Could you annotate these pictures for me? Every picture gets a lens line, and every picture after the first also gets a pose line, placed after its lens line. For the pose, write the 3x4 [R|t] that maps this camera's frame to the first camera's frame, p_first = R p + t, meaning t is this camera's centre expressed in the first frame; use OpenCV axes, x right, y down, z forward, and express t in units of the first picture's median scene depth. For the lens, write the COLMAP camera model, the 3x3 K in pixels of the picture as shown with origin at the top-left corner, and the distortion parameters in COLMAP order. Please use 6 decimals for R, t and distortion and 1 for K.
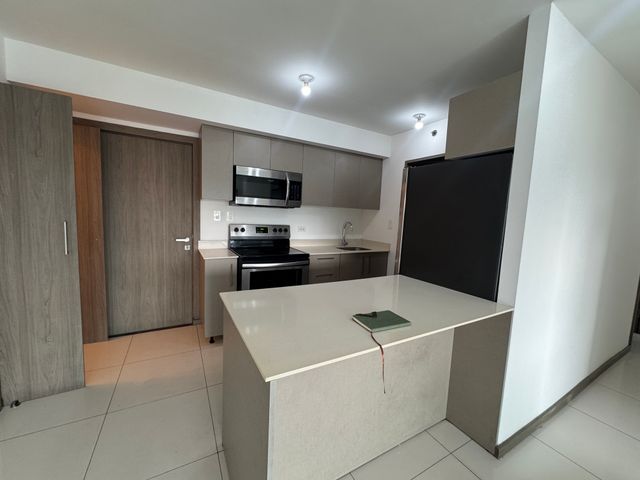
lens RADIAL K [[255.5, 0, 320.0], [0, 255.5, 240.0], [0, 0, 1]] dist [0.000601, -0.000169]
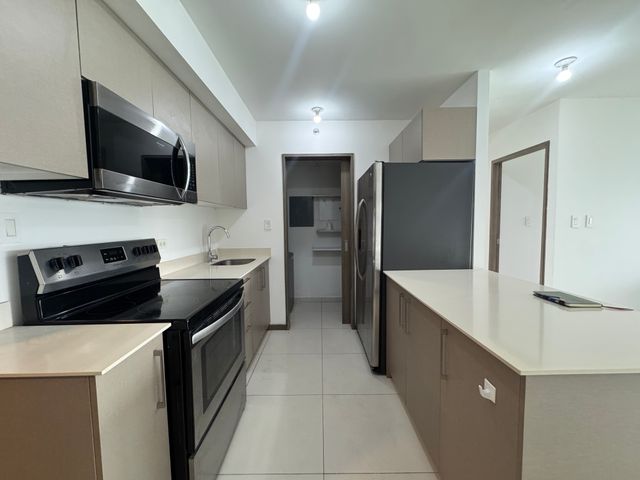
lens RADIAL K [[255.5, 0, 320.0], [0, 255.5, 240.0], [0, 0, 1]] dist [0.000601, -0.000169]
pose [[0.493175, -0.118166, 0.861867, -0.404306], [0.128952, 0.989717, 0.061906, -0.046226], [-0.860320, 0.080609, 0.503341, 0.443167]]
